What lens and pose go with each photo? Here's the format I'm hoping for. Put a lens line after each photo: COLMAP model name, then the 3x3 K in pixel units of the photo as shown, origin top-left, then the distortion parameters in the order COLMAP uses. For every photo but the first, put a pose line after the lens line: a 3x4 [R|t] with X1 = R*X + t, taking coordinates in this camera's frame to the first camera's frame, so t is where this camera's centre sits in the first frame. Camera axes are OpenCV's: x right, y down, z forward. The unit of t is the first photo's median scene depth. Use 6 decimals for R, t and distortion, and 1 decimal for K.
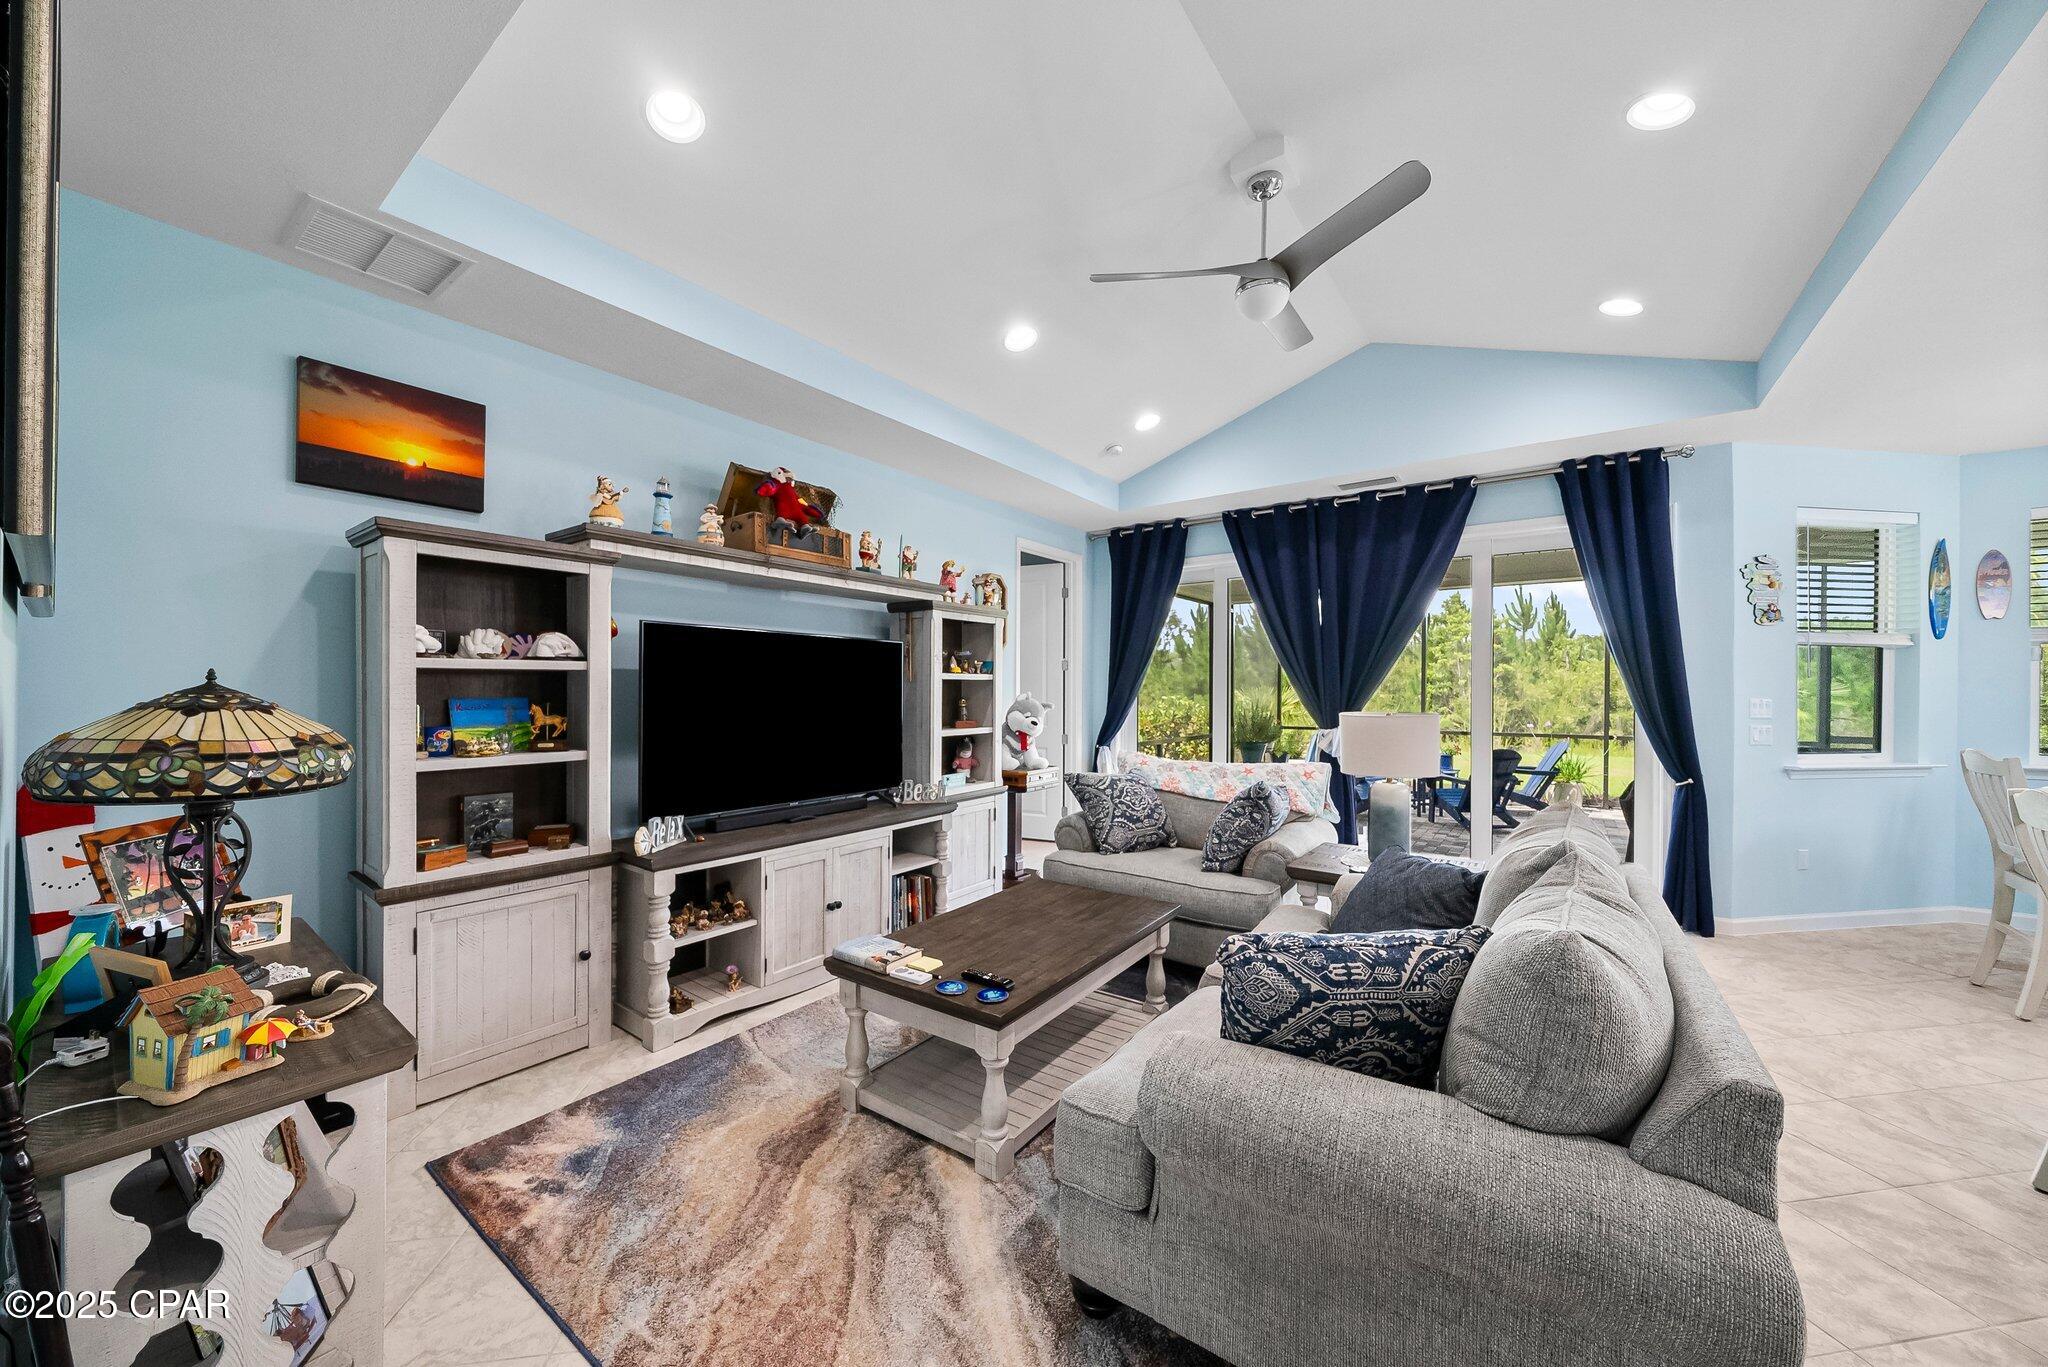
lens RADIAL K [[726.7, 0, 1028.1], [0, 726.7, 693.1], [0, 0, 1]] dist [-0.003759, -0.000302]
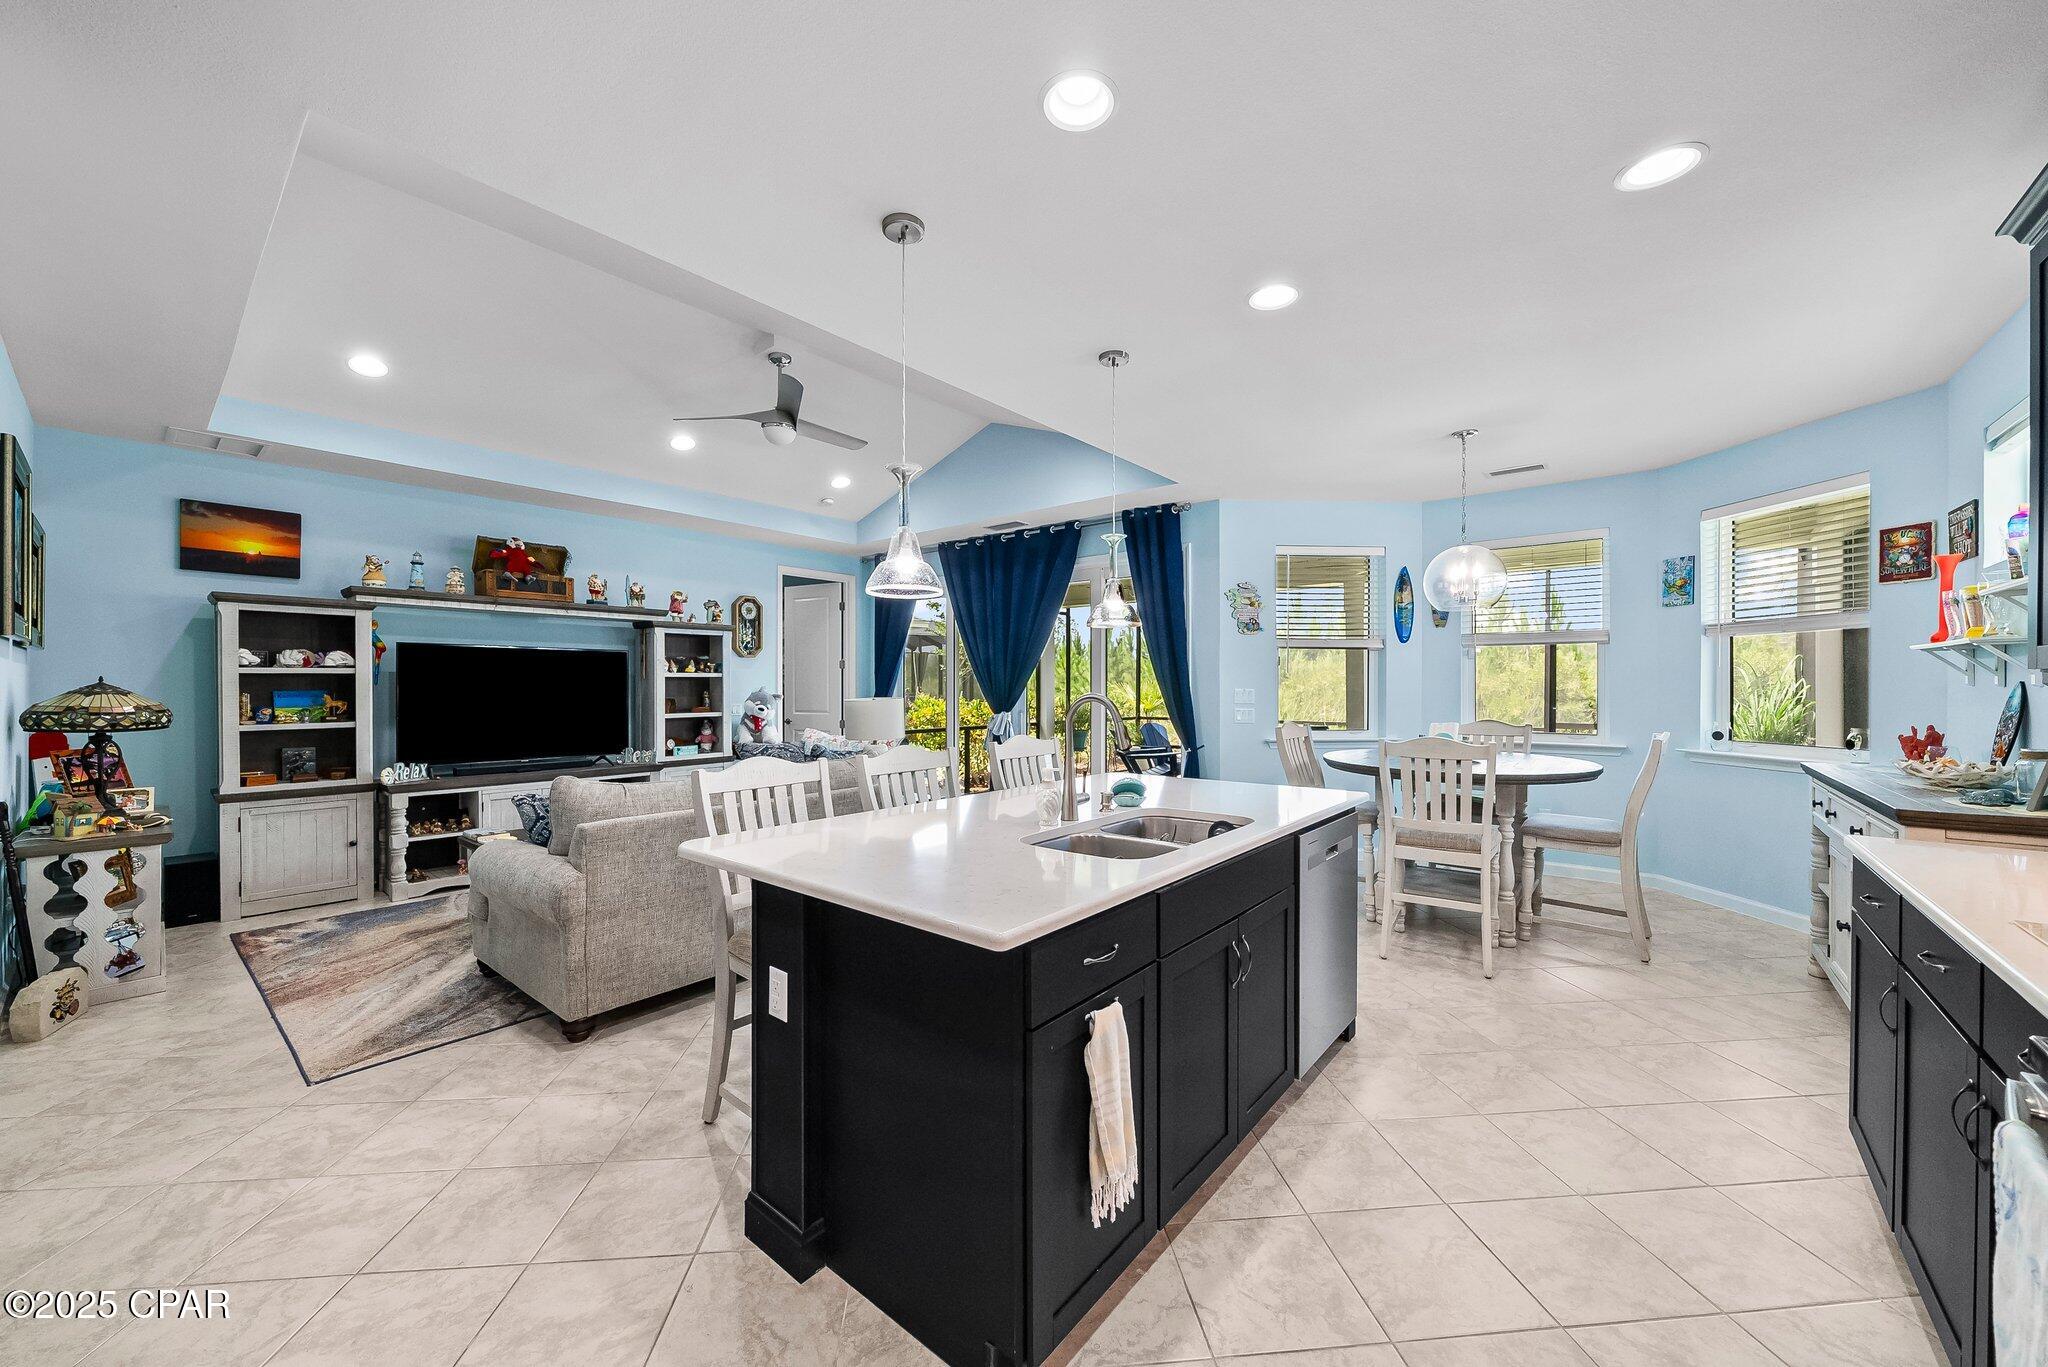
lens RADIAL K [[760.6, 0, 1031.8], [0, 760.6, 689.2], [0, 0, 1]] dist [-0.005796, 0.000967]
pose [[0.998372, -0.003789, -0.056911, 1.026384], [0.003858, 0.999992, 0.001099, 0.008407], [0.056906, -0.001317, 0.998379, -0.640425]]
